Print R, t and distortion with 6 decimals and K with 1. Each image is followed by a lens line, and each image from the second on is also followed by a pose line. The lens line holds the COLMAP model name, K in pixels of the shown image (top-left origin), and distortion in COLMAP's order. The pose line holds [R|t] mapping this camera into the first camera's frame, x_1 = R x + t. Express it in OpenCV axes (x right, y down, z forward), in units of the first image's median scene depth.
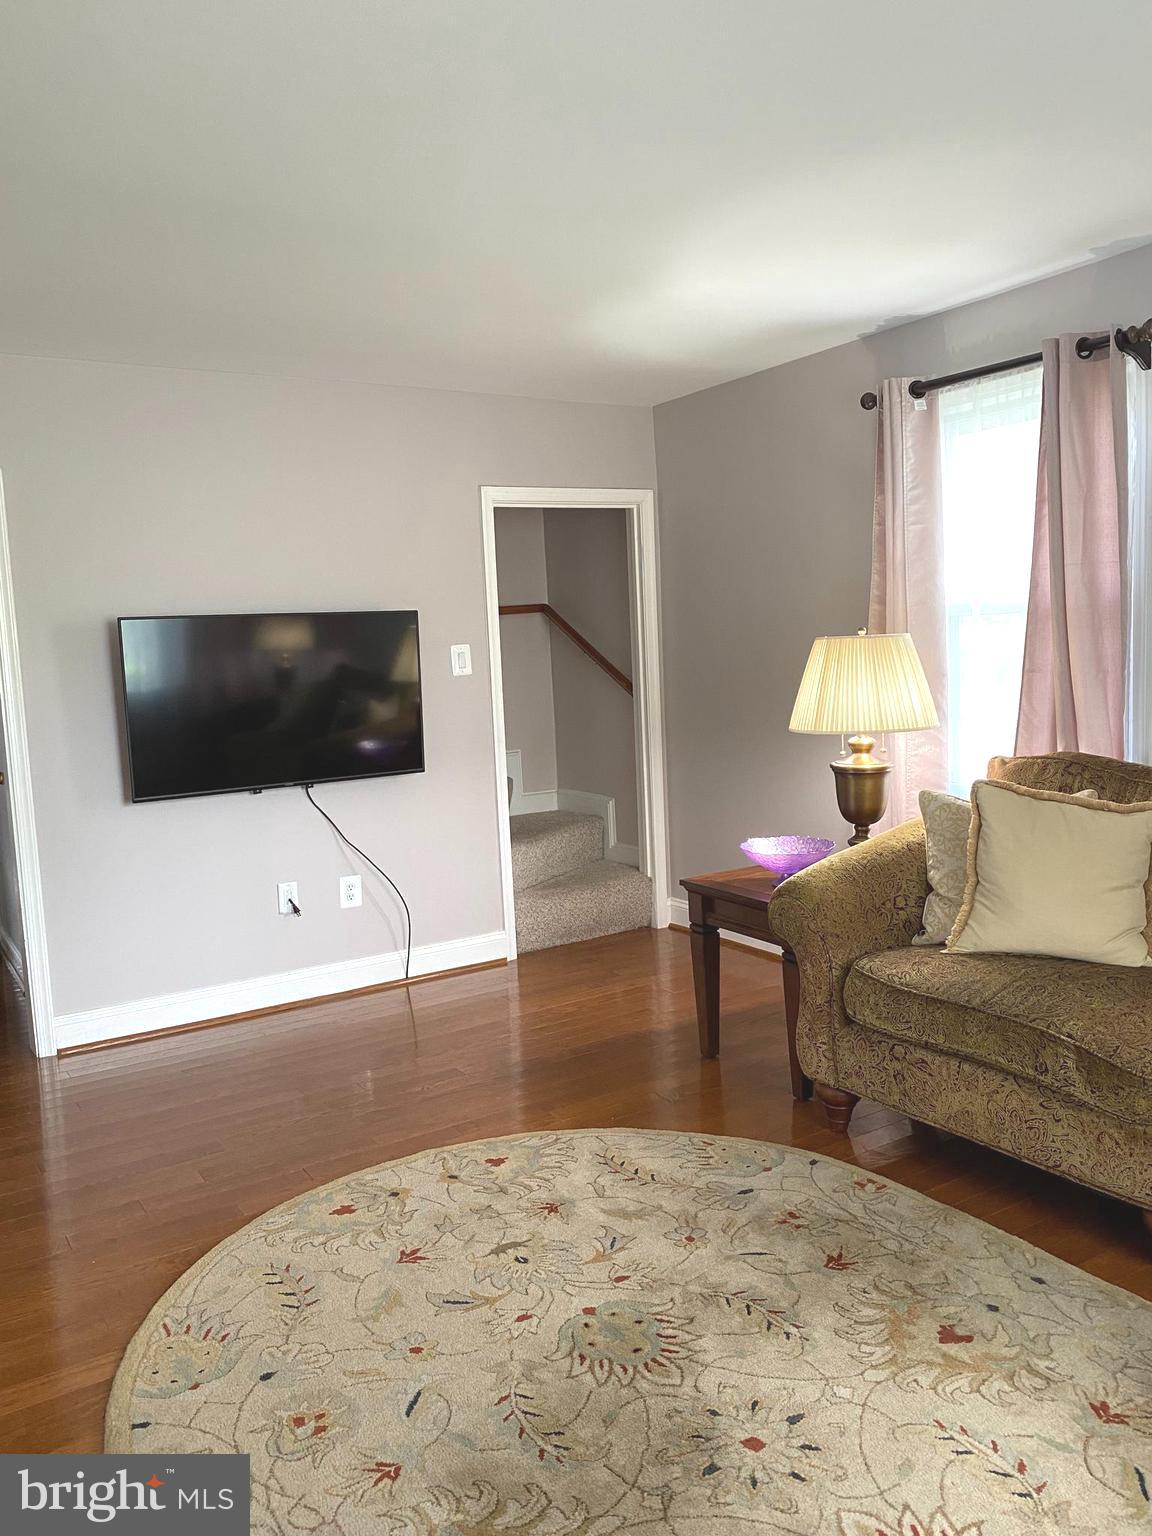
lens RADIAL K [[1170.2, 0, 574.9], [0, 1170.2, 758.7], [0, 0, 1]] dist [-0.006055, -0.016037]
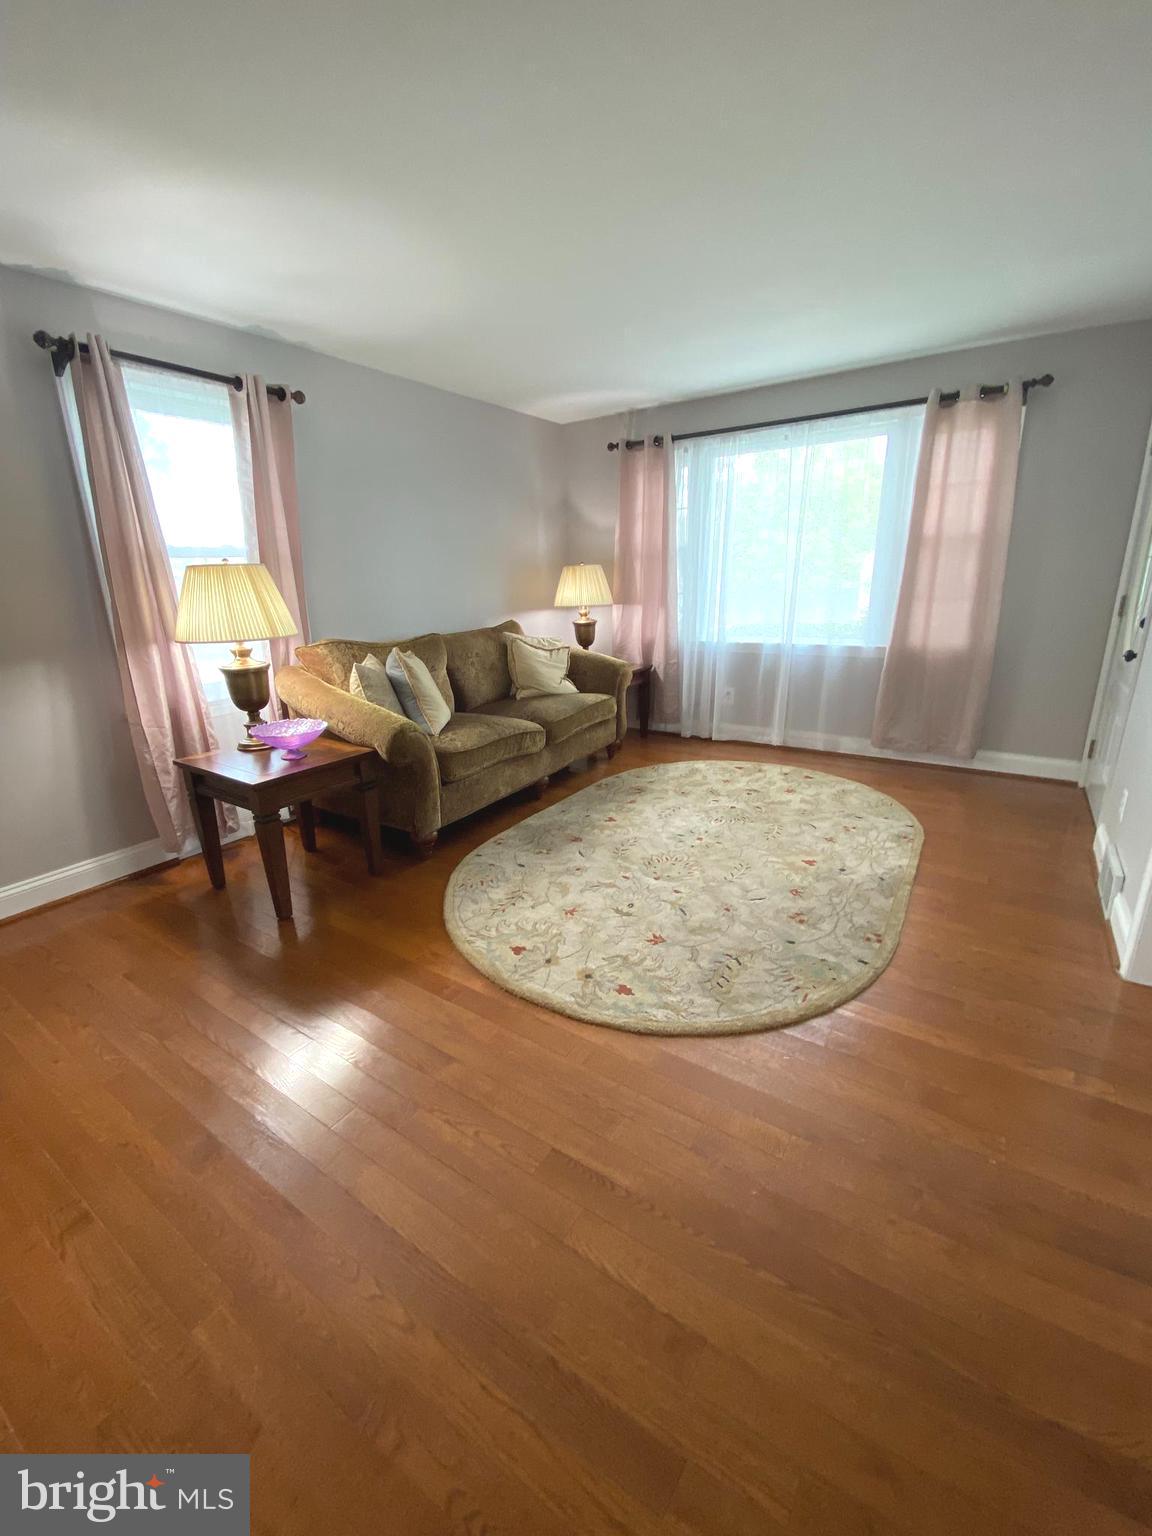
lens RADIAL K [[617.5, 0, 578.6], [0, 617.5, 767.3], [0, 0, 1]] dist [-0.004213, -0.009033]
pose [[-0.395106, -0.220157, 0.891864, -0.640197], [0.145147, 0.943701, 0.297255, -0.047235], [-0.907096, 0.246898, -0.340907, 1.067634]]
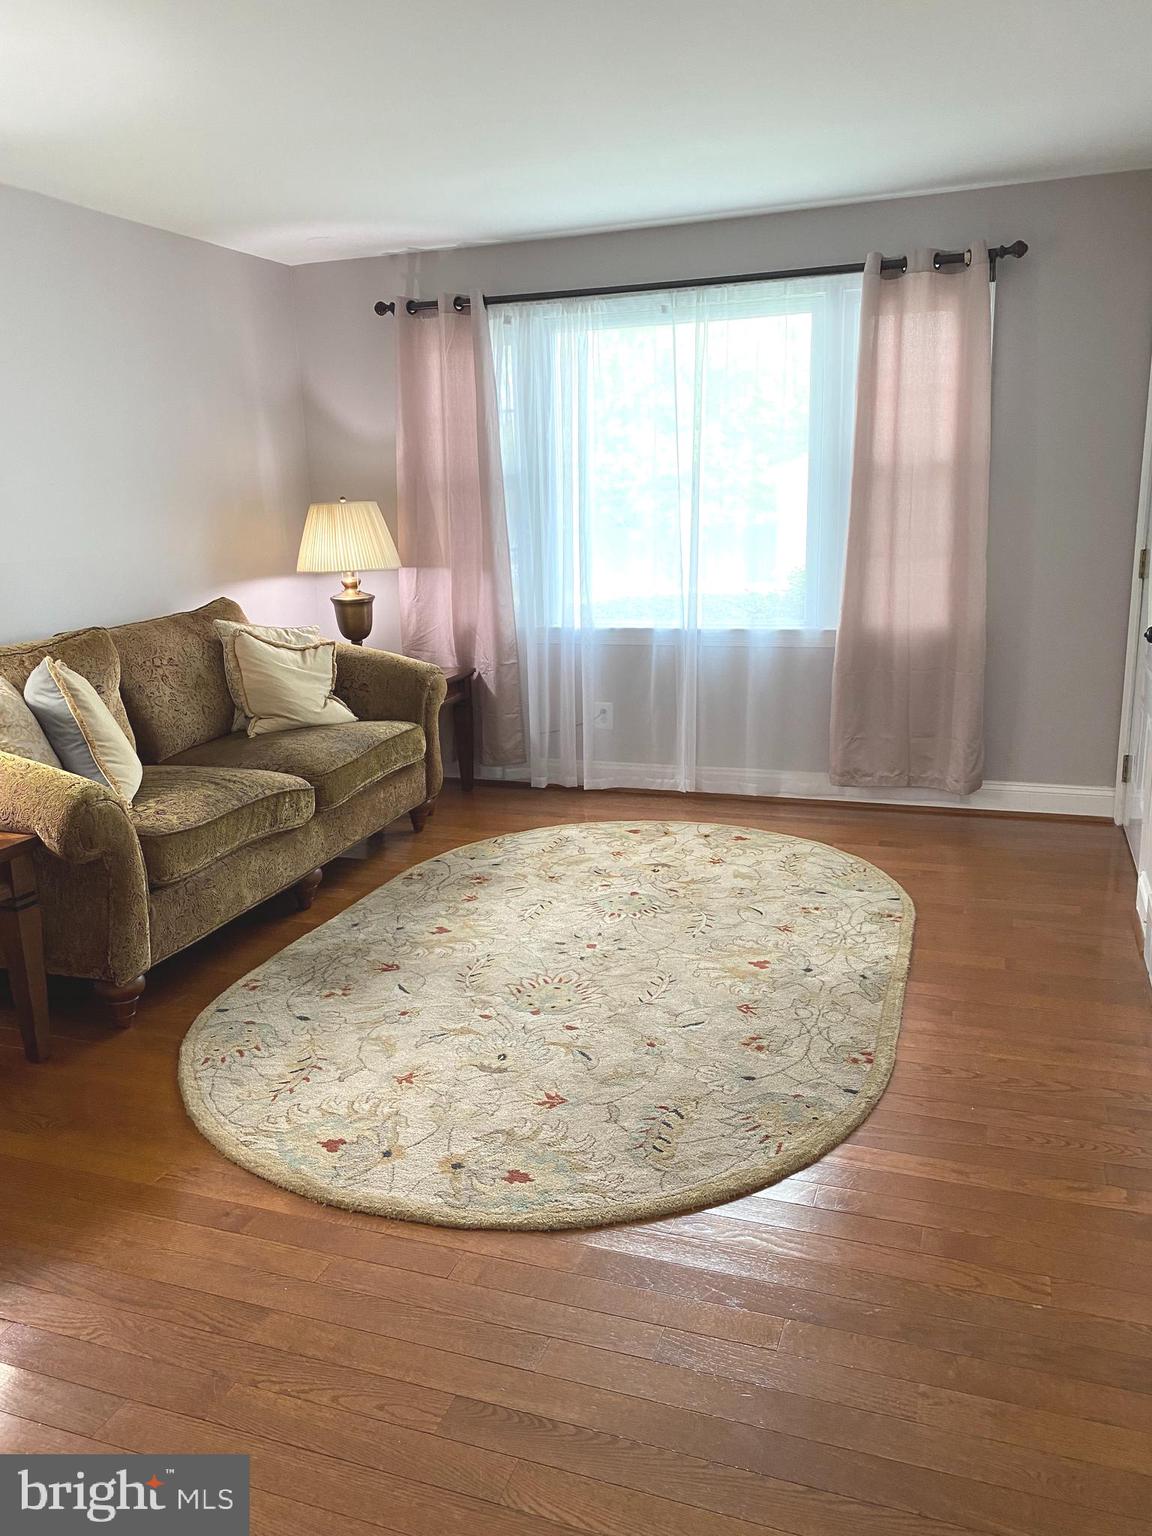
lens RADIAL K [[1170.2, 0, 585.1], [0, 1170.2, 771.9], [0, 0, 1]] dist [-0.006055, -0.016037]
pose [[-0.611990, -0.128750, 0.780315, -0.735829], [0.137631, 0.954266, 0.265393, -0.088960], [-0.778798, 0.269813, -0.566282, 1.189391]]
